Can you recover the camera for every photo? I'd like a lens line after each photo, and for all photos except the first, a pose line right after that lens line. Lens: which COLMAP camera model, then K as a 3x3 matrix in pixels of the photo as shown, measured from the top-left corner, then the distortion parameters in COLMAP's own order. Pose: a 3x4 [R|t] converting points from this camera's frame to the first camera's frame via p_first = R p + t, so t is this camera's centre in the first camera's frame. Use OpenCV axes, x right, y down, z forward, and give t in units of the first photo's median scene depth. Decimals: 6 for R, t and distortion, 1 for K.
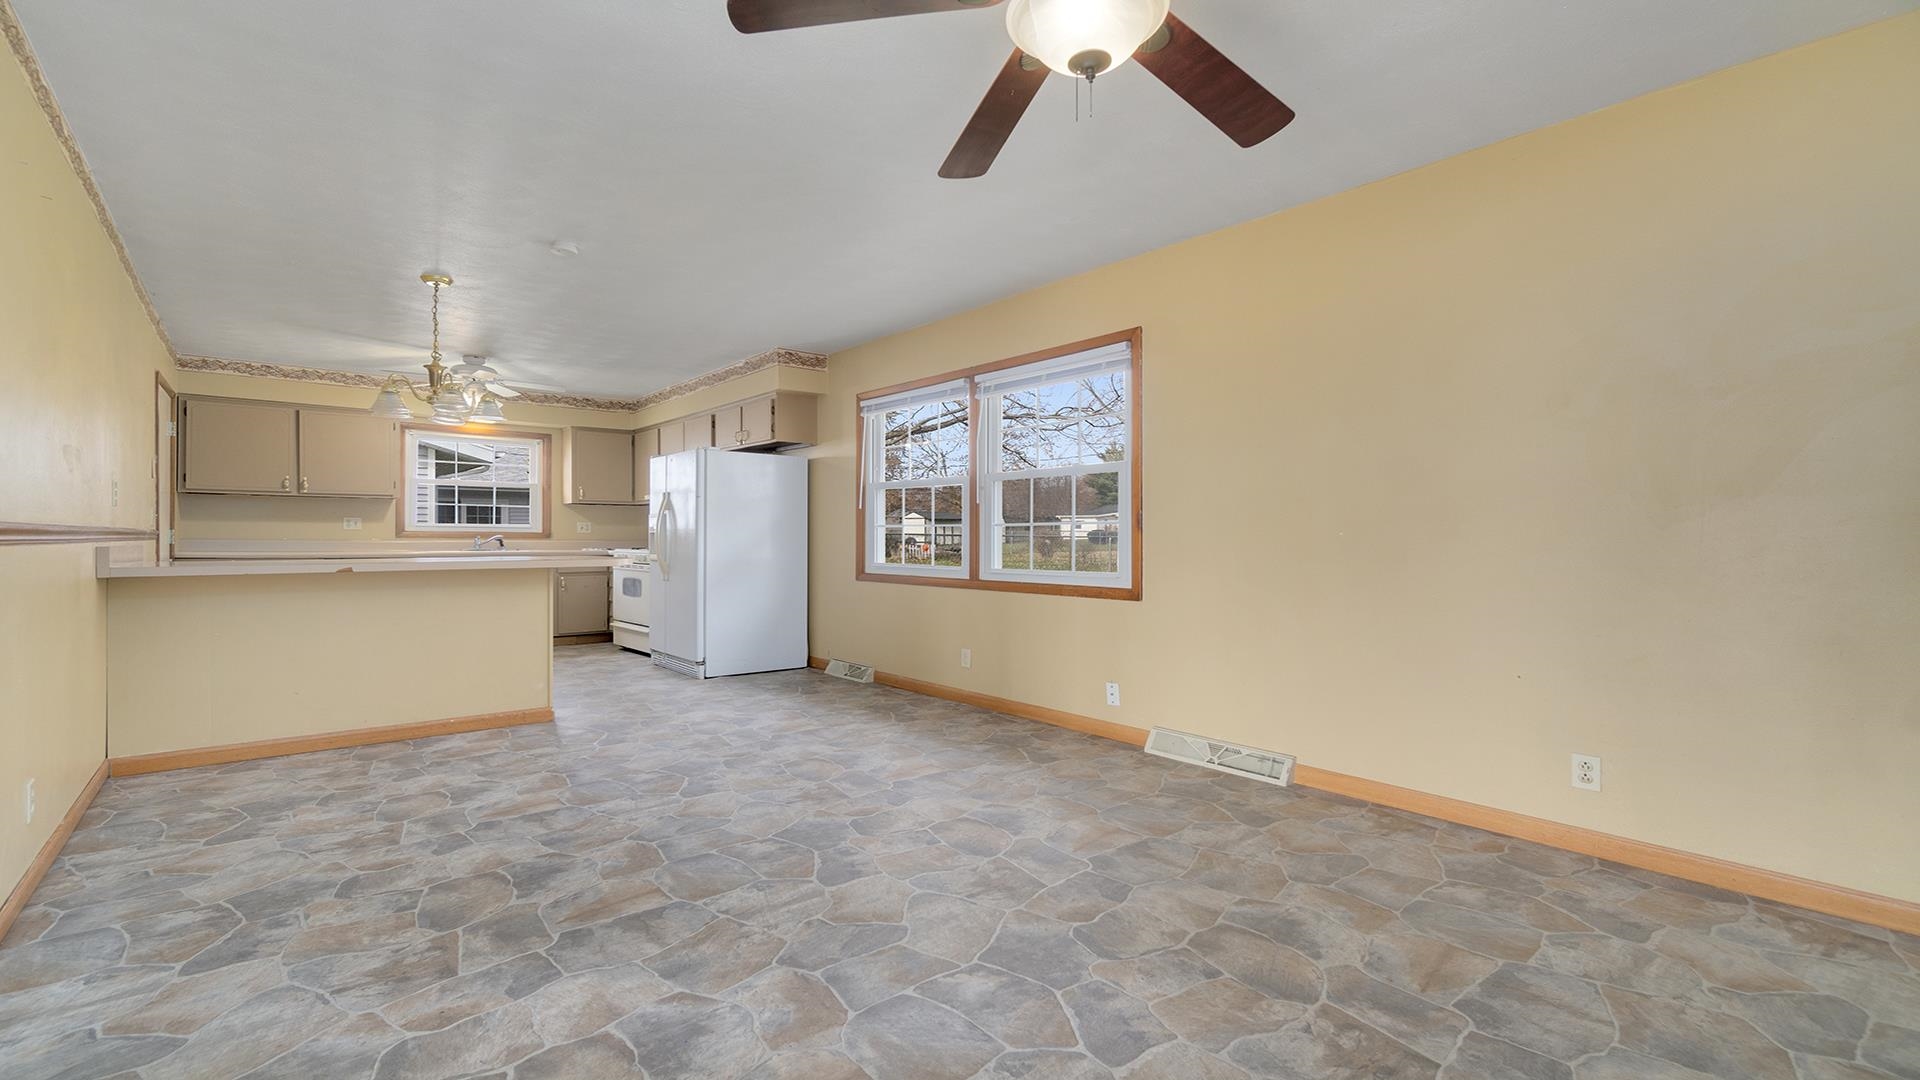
lens RADIAL K [[834.9, 0, 967.7], [0, 834.9, 537.0], [0, 0, 1]] dist [-0.007307, 0.001474]
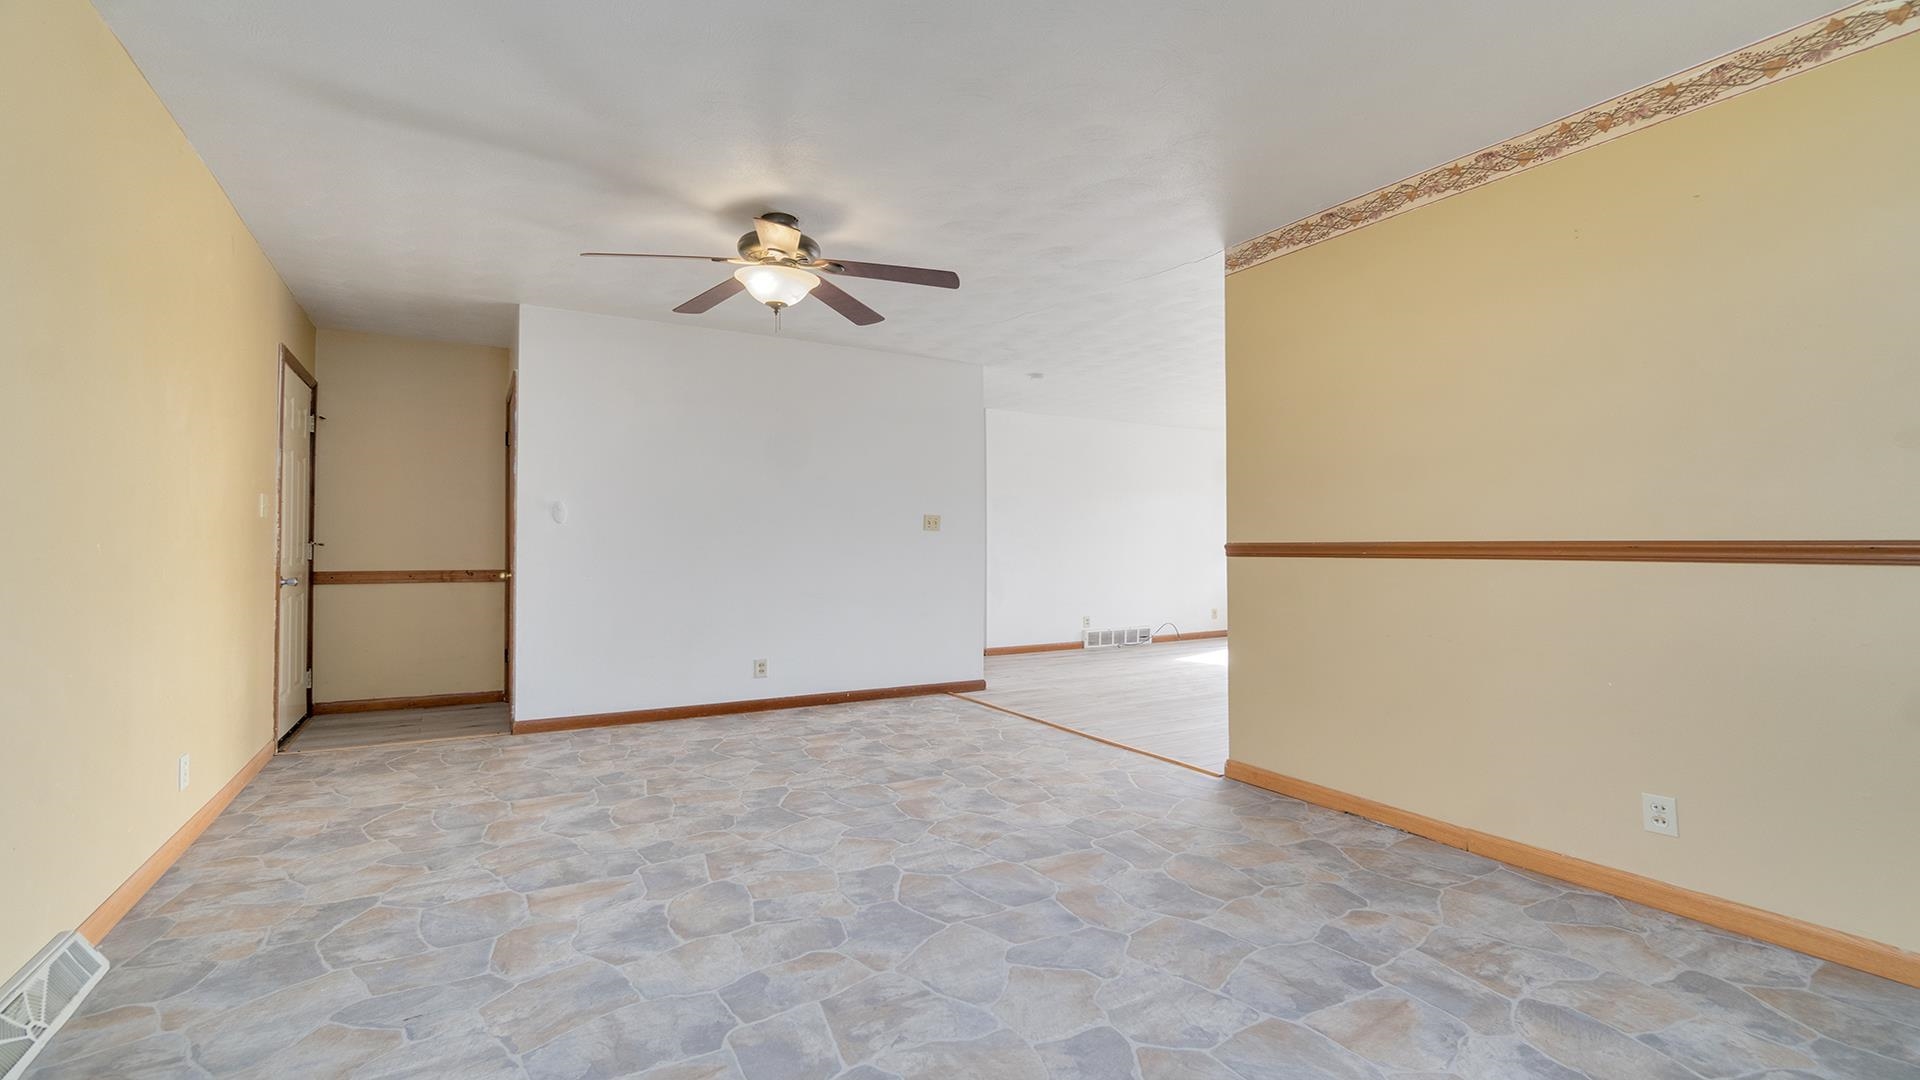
lens RADIAL K [[834.9, 0, 958.6], [0, 834.9, 543.7], [0, 0, 1]] dist [-0.007307, 0.001474]
pose [[-0.984421, -0.003758, 0.175789, -0.404328], [-0.004229, 0.999988, -0.002306, -0.006072], [-0.175779, -0.003013, -0.984425, 1.870745]]
